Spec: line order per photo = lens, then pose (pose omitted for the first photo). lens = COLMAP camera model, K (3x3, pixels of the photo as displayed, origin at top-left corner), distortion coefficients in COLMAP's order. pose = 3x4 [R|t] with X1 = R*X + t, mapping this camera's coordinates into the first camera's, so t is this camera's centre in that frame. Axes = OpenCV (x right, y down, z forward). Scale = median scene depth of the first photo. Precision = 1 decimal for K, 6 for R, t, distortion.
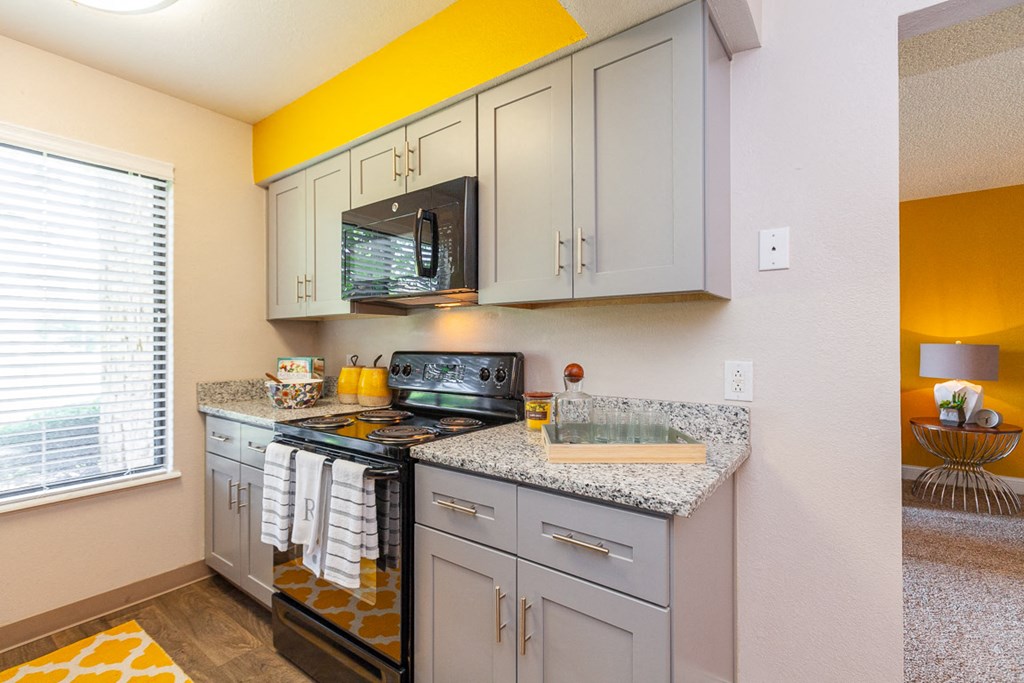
lens RADIAL K [[466.4, 0, 512.0], [0, 466.4, 341.5], [0, 0, 1]] dist [0.000709, 0.000309]
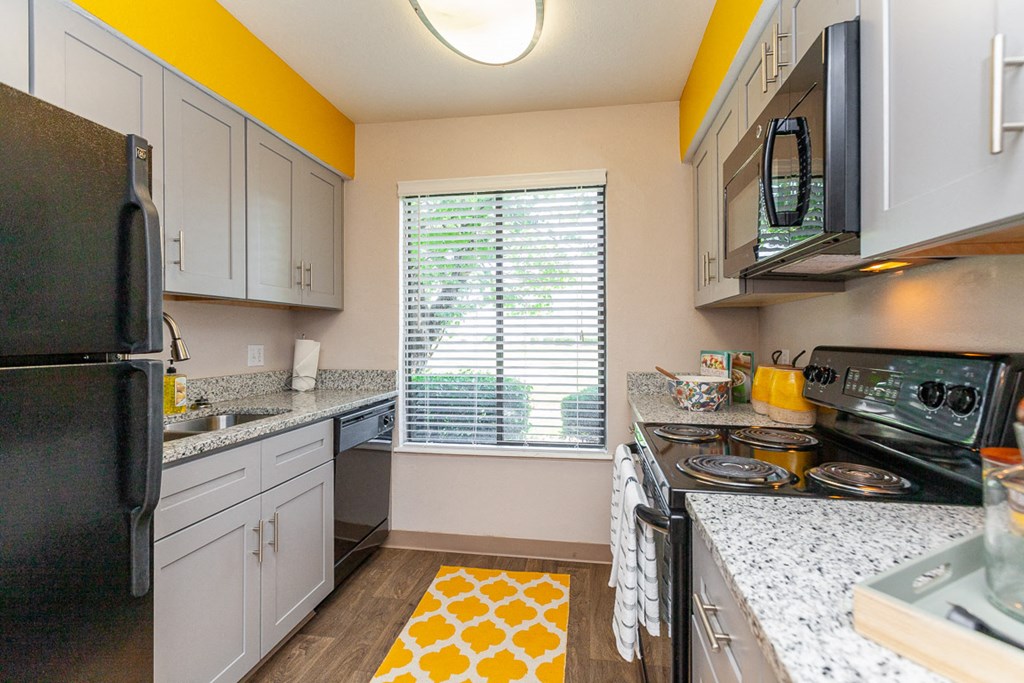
lens RADIAL K [[484.5, 0, 511.7], [0, 484.5, 331.2], [0, 0, 1]] dist [0.000882, 0.000231]
pose [[0.456657, -0.006342, -0.889620, 0.175833], [0.003324, 0.999980, -0.005422, 0.002166], [0.889637, -0.000481, 0.456668, 0.303440]]
